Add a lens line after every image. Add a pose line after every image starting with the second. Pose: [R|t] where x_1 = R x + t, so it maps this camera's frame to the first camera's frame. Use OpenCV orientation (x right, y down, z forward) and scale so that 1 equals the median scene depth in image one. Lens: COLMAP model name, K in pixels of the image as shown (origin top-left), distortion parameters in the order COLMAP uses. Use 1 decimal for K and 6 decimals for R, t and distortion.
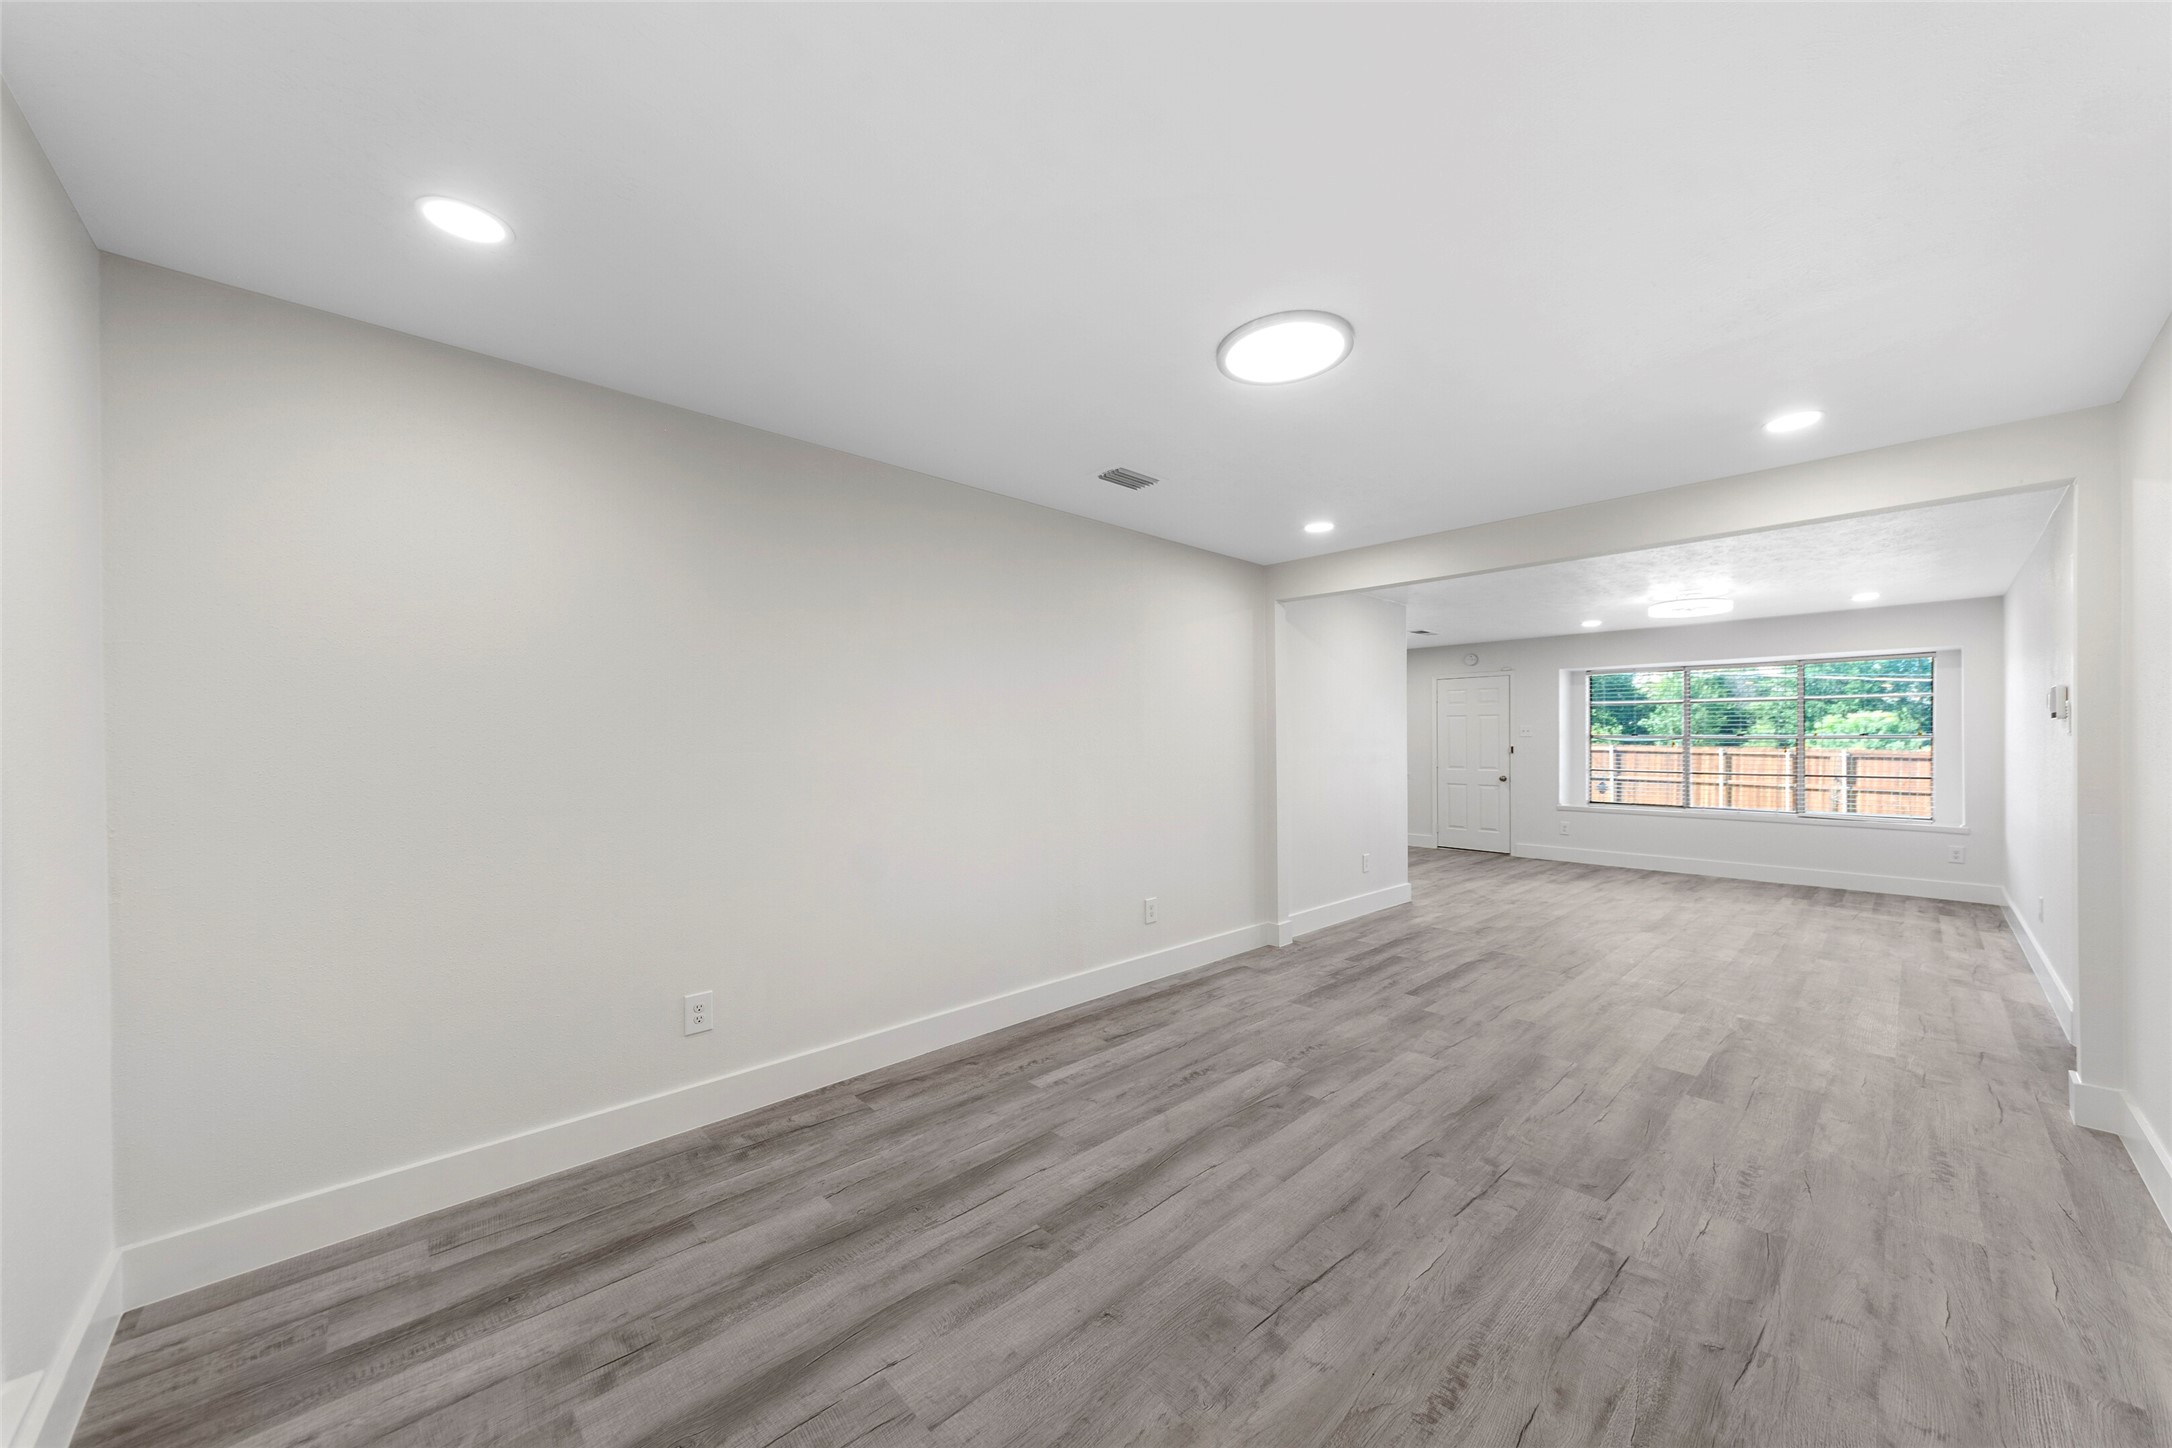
lens RADIAL K [[775.7, 0, 1092.6], [0, 775.7, 732.9], [0, 0, 1]] dist [0.003782, -0.000282]
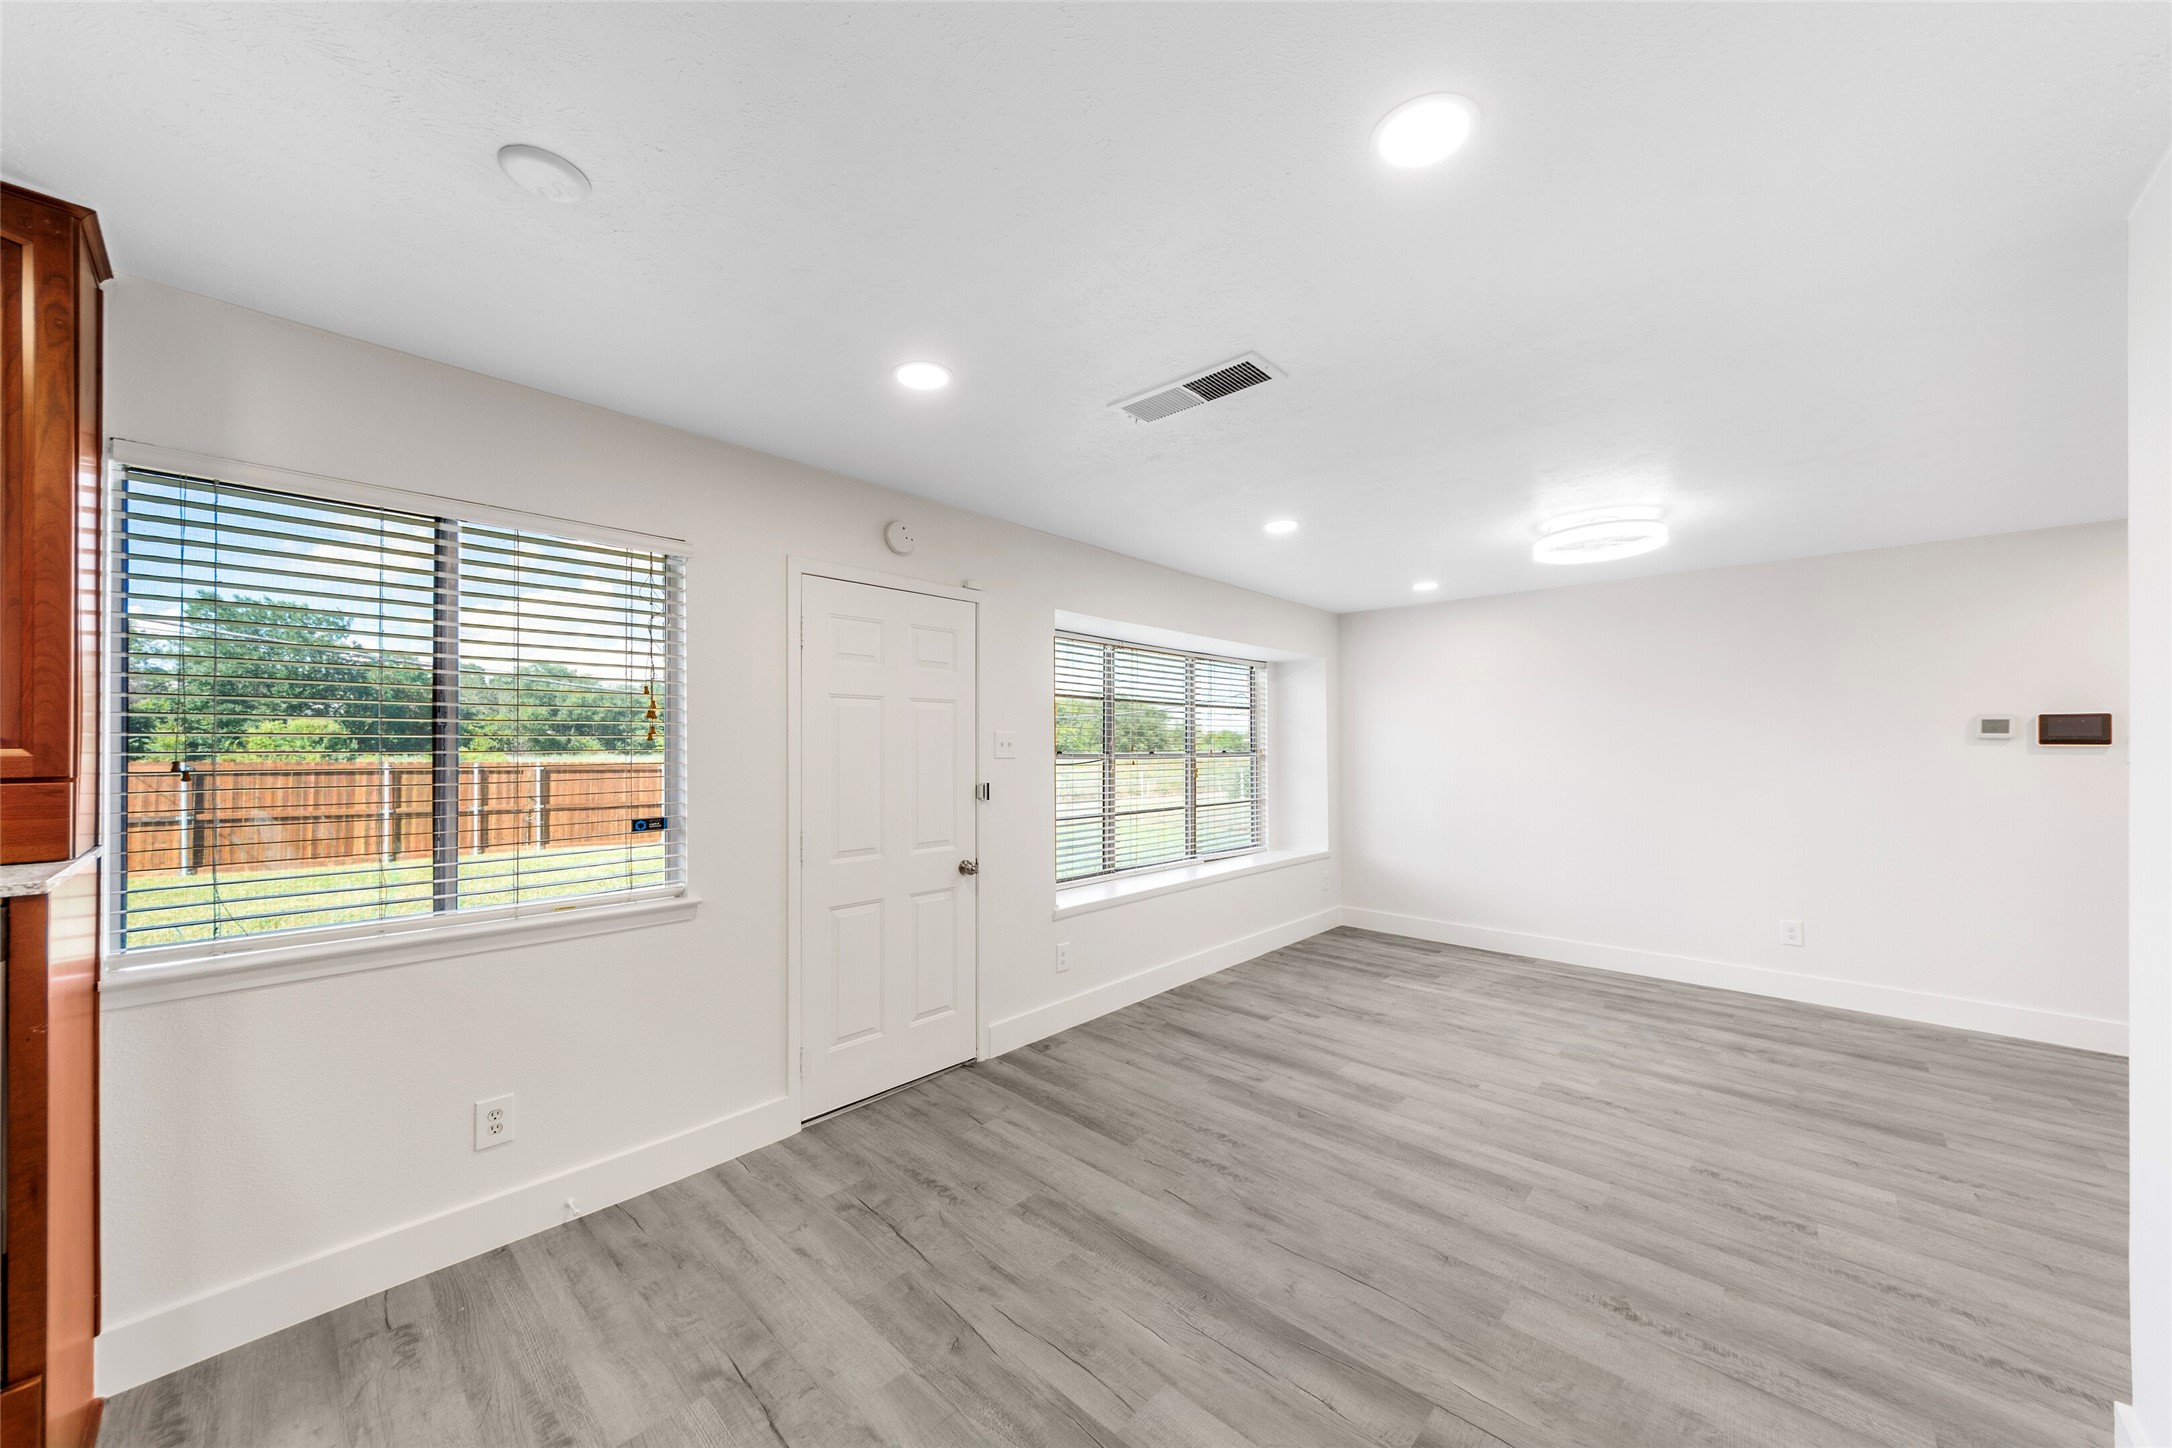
lens RADIAL K [[777.8, 0, 1094.4], [0, 777.8, 741.0], [0, 0, 1]] dist [0.011483, -0.008376]
pose [[-0.067116, 0.004252, 0.997736, 0.462194], [-0.005455, 0.999974, -0.004628, -0.011581], [-0.997730, -0.005753, -0.067091, 3.181785]]
